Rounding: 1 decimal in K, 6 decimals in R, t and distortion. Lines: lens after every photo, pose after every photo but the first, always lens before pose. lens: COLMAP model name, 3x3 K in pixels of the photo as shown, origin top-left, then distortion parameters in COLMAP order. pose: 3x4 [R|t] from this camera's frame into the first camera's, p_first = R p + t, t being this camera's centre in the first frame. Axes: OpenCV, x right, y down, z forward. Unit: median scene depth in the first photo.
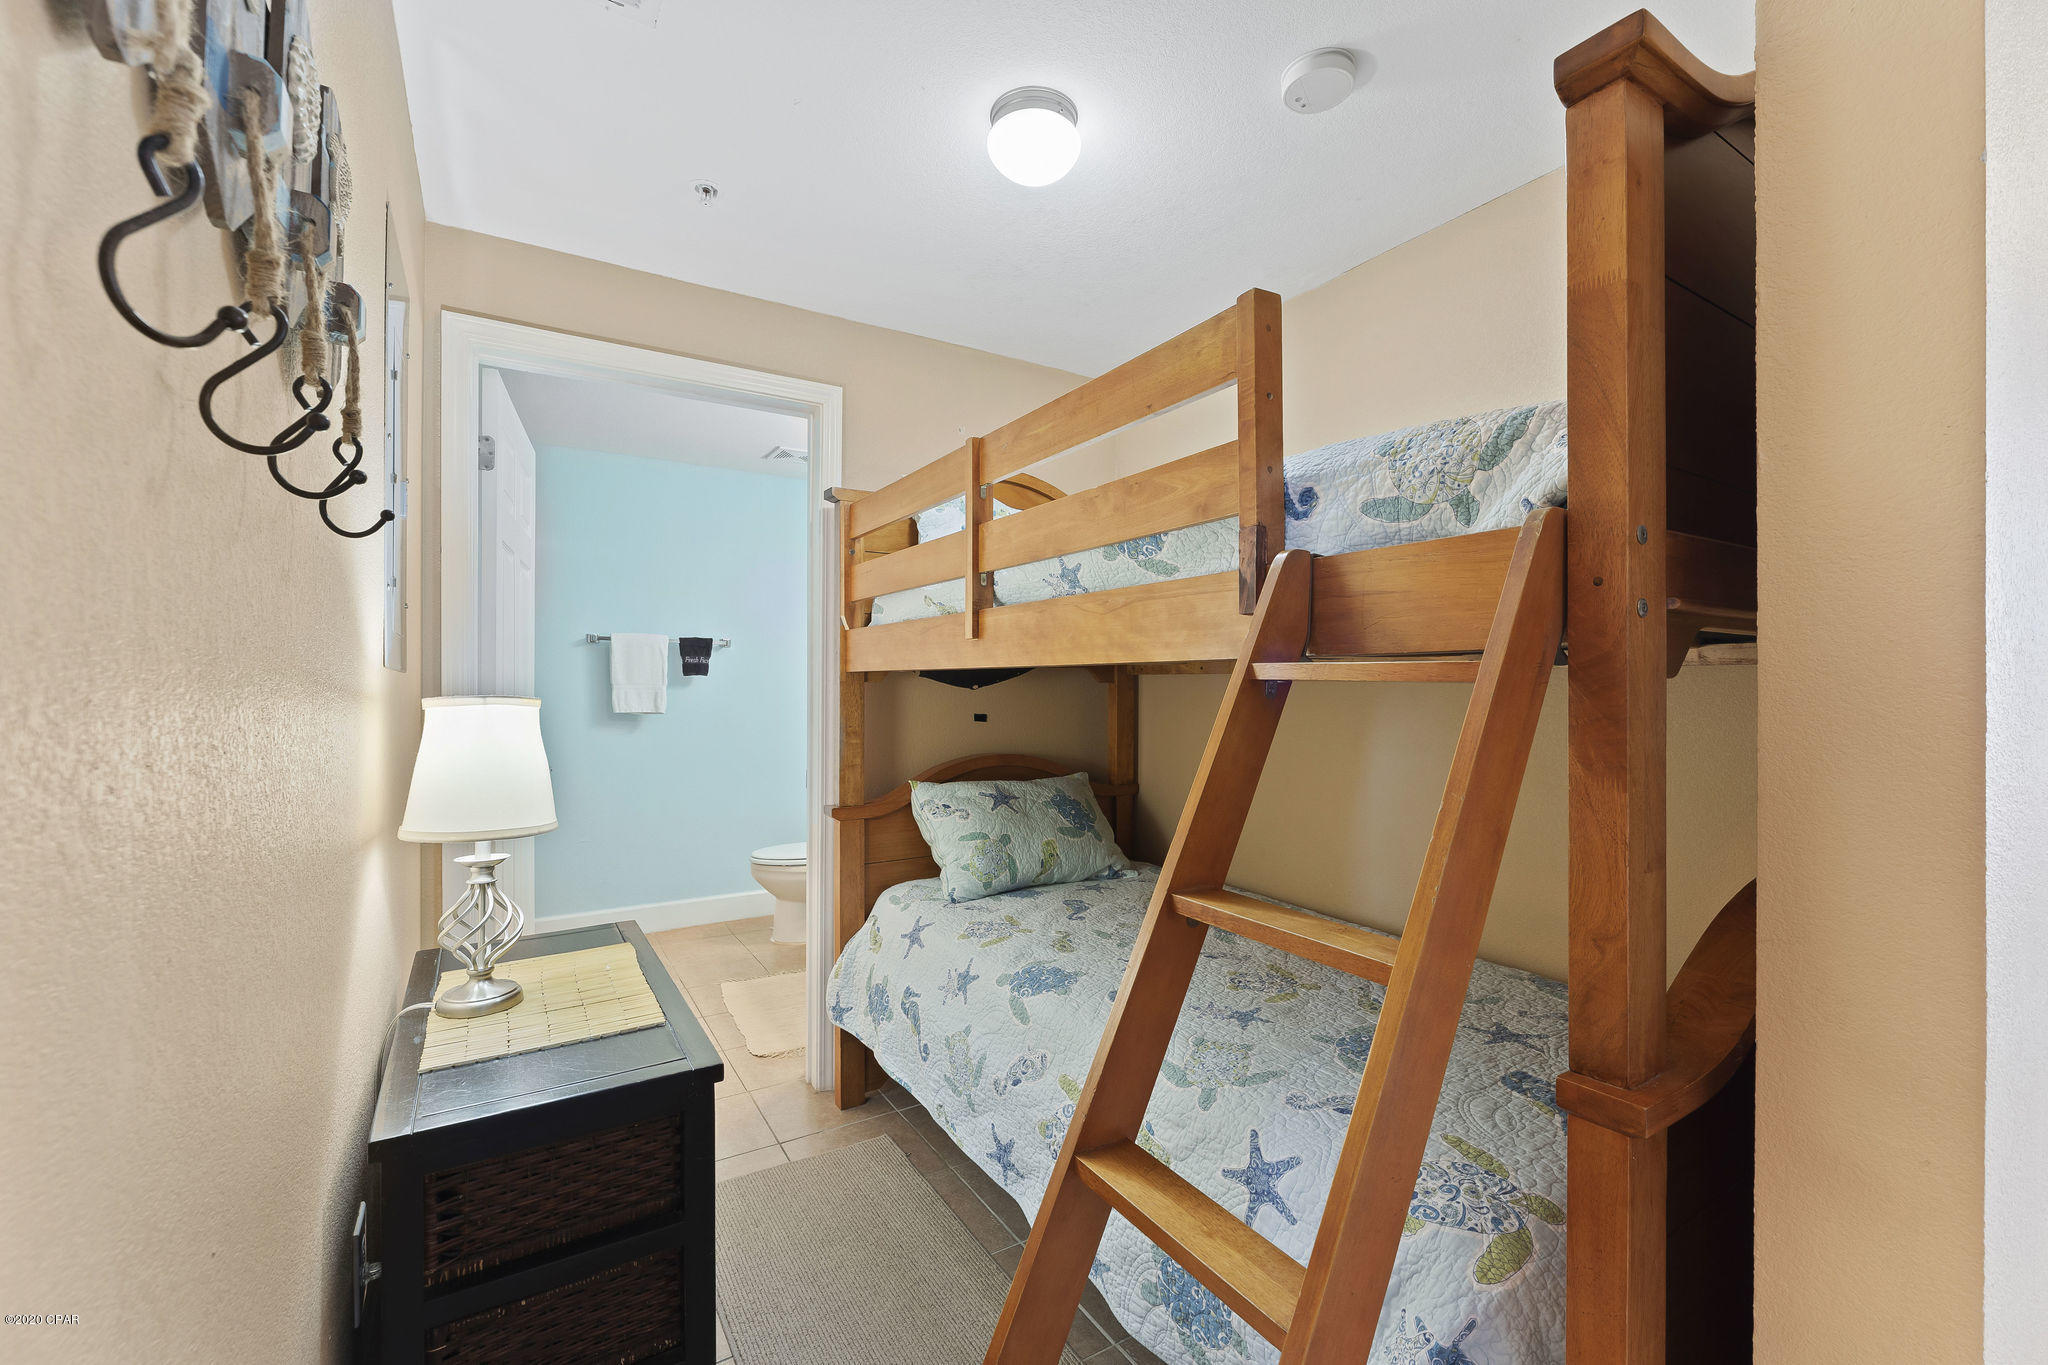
lens RADIAL K [[840.4, 0, 1024.0], [0, 840.4, 682.5], [0, 0, 1]] dist [-0.012342, 0.000003]
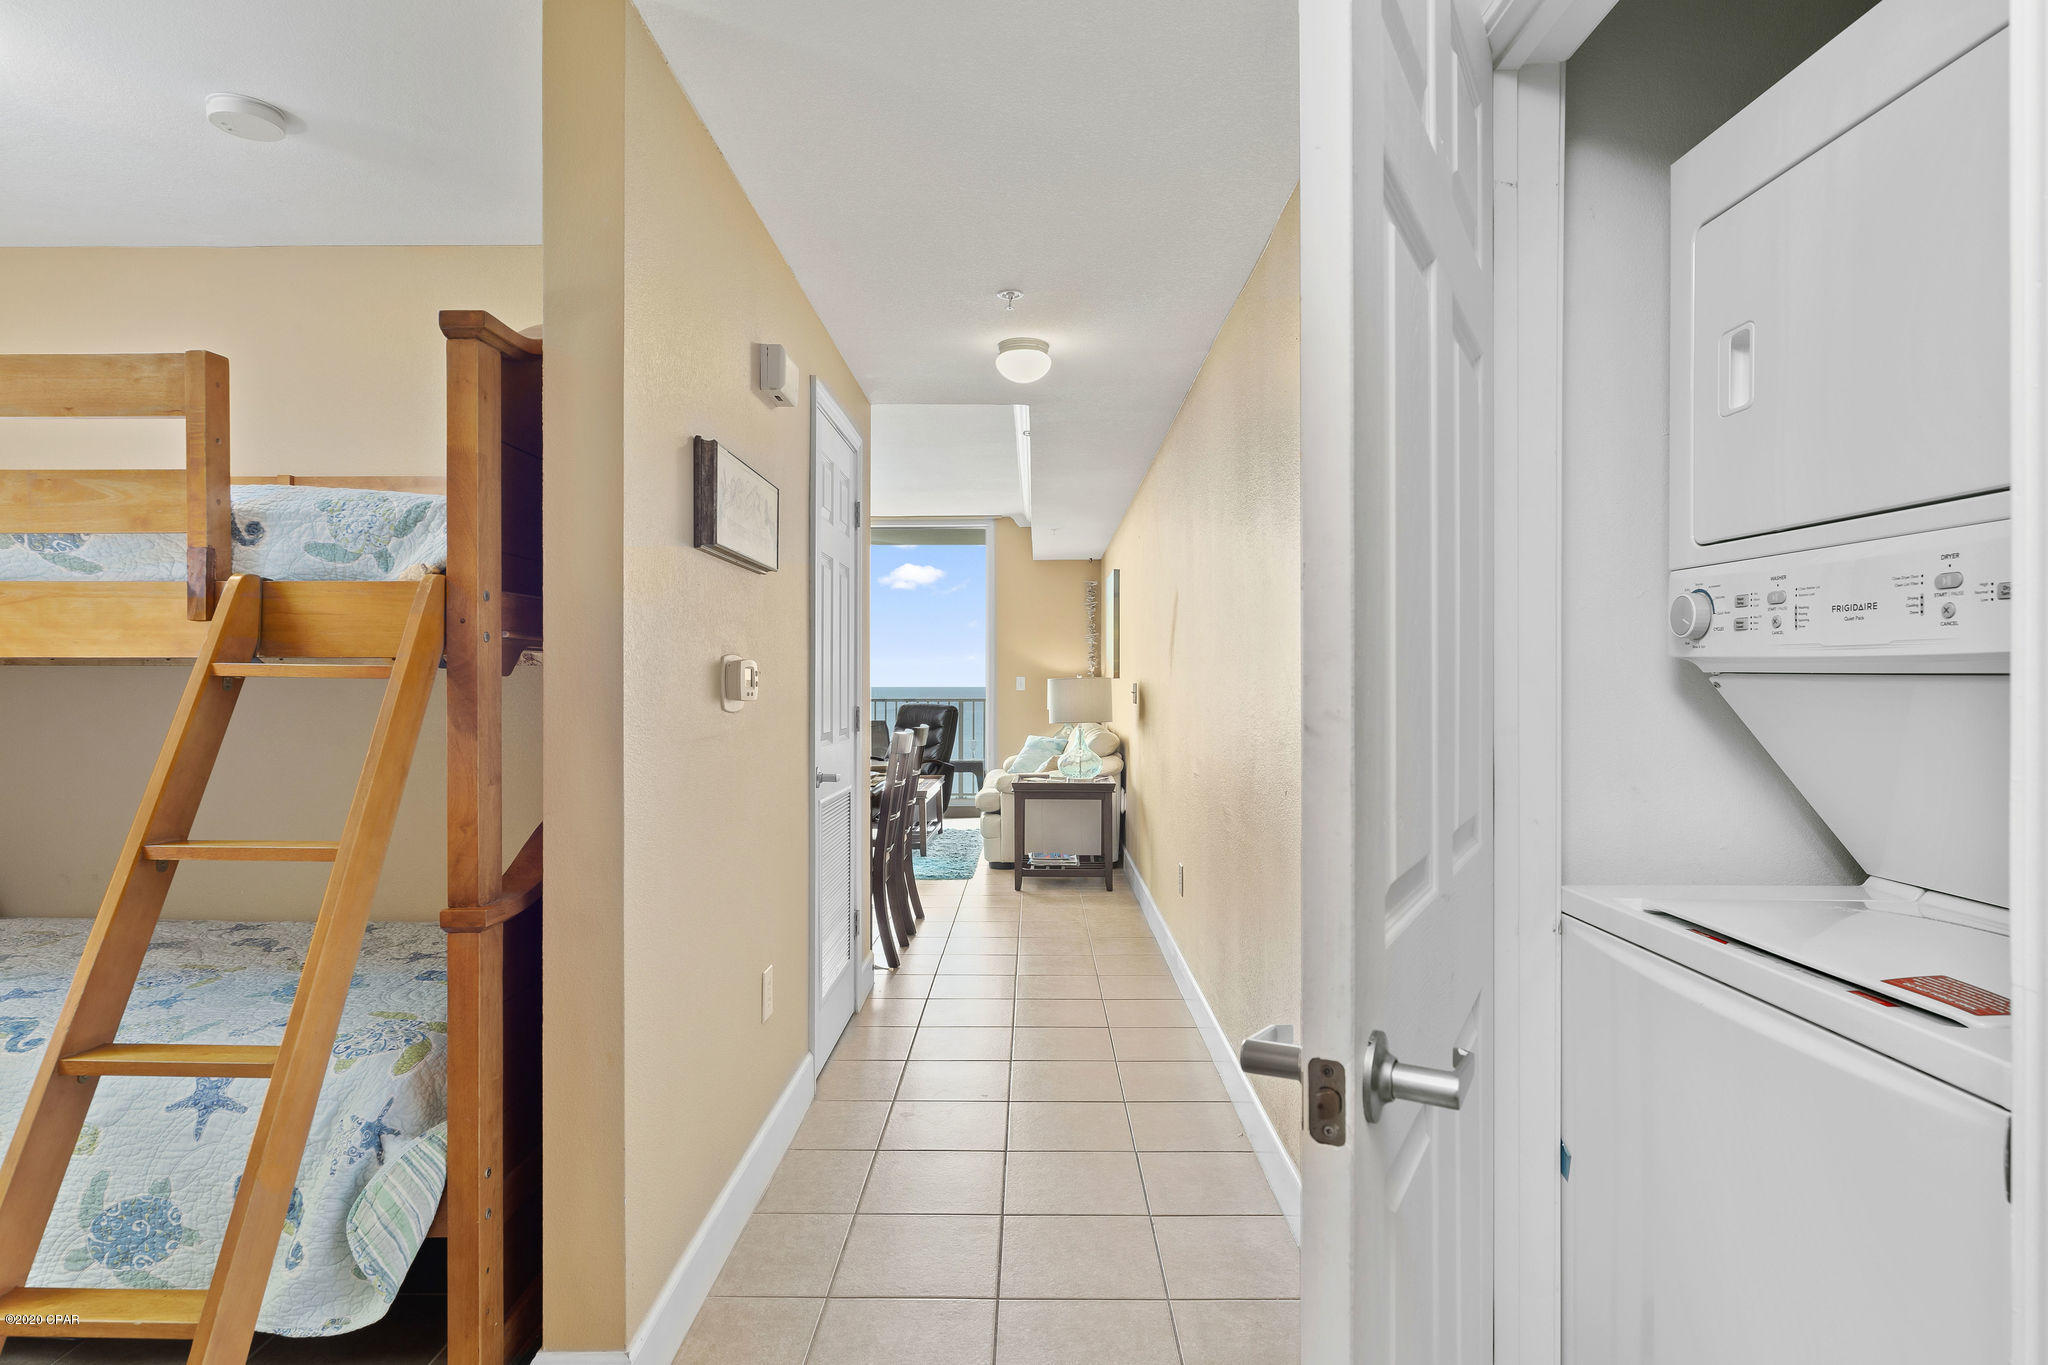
lens RADIAL K [[1096.4, 0, 1024.0], [0, 1096.4, 682.5], [0, 0, 1]] dist [0.001398, 0.000849]
pose [[0.535726, -0.002581, 0.844388, -0.463967], [-0.002542, 0.999986, 0.004669, -0.004153], [-0.844388, -0.004648, 0.535712, -0.912996]]
